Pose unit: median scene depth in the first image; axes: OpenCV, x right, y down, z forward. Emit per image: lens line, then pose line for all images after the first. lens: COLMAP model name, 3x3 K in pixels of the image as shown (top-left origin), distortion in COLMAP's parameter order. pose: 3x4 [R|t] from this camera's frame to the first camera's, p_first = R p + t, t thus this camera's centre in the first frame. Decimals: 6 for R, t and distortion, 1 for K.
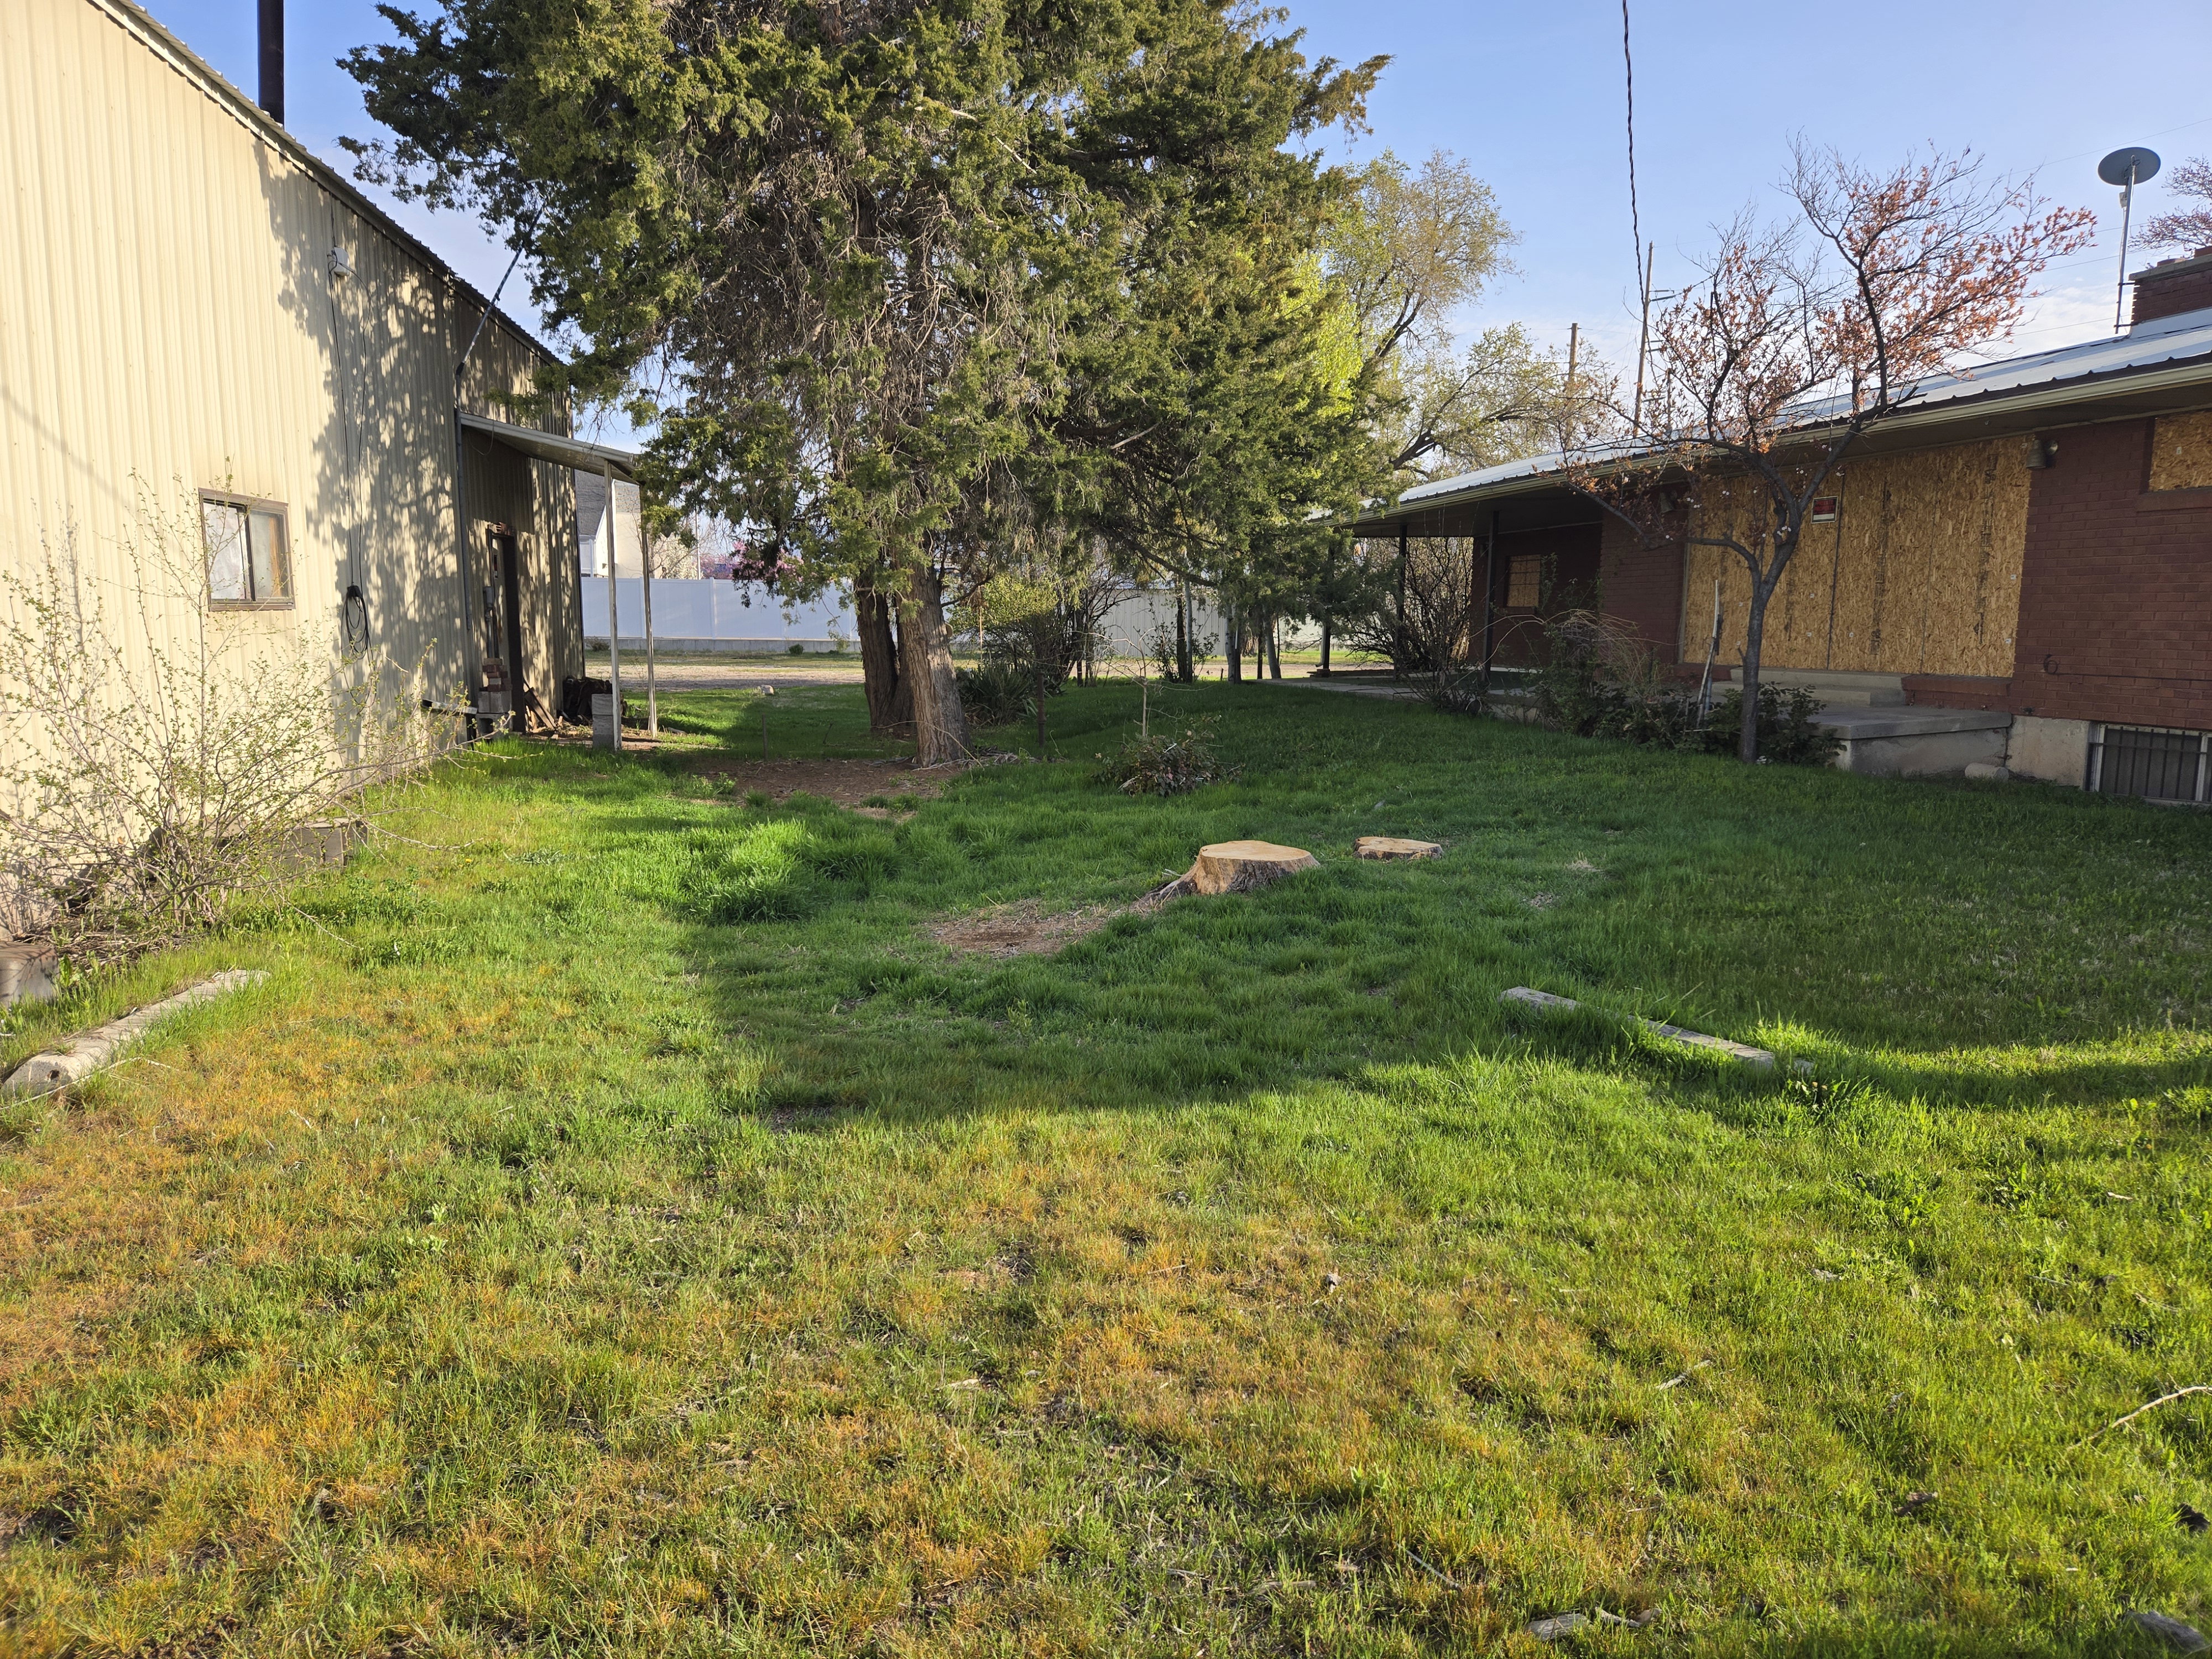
lens RADIAL K [[1499.1, 0, 1107.9], [0, 1499.1, 818.7], [0, 0, 1]] dist [0.045272, -0.024969]
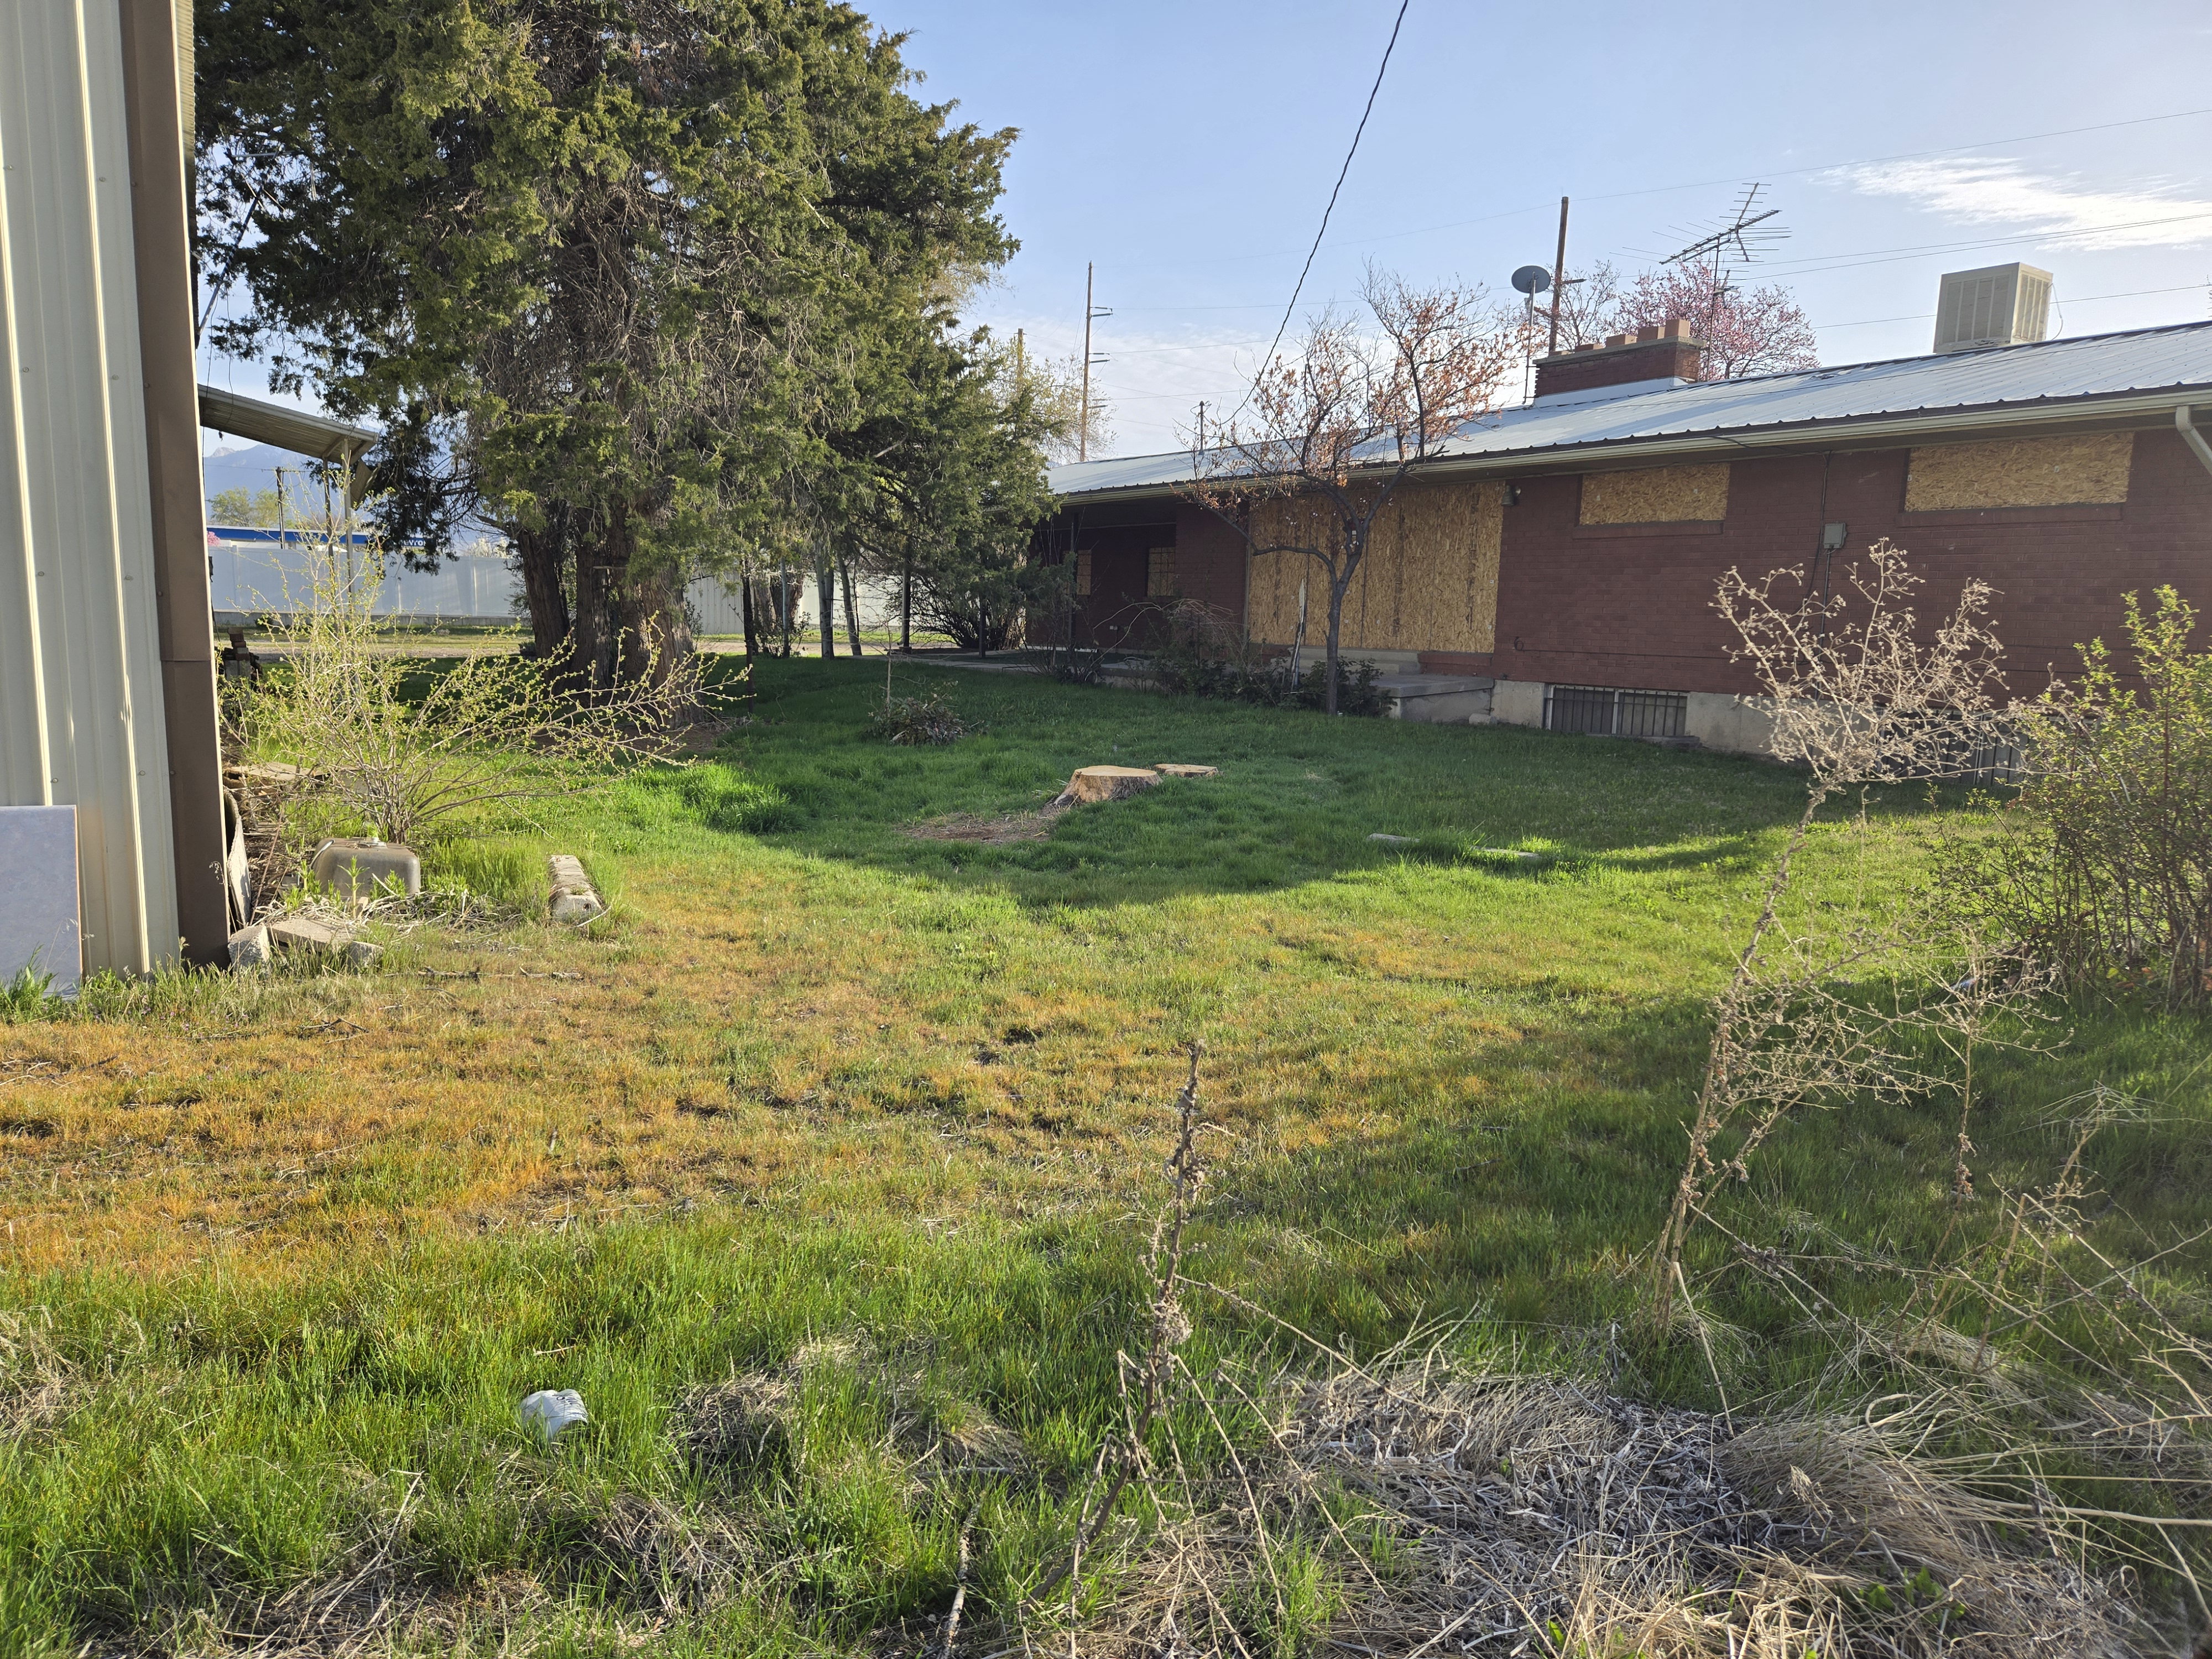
lens RADIAL K [[1499.1, 0, 1098.6], [0, 1499.1, 836.0], [0, 0, 1]] dist [0.045272, -0.024969]
pose [[0.934216, -0.040466, 0.354406, -0.253423], [0.032291, 0.999059, 0.028953, 0.024909], [-0.355244, -0.015604, 0.934643, -0.181140]]
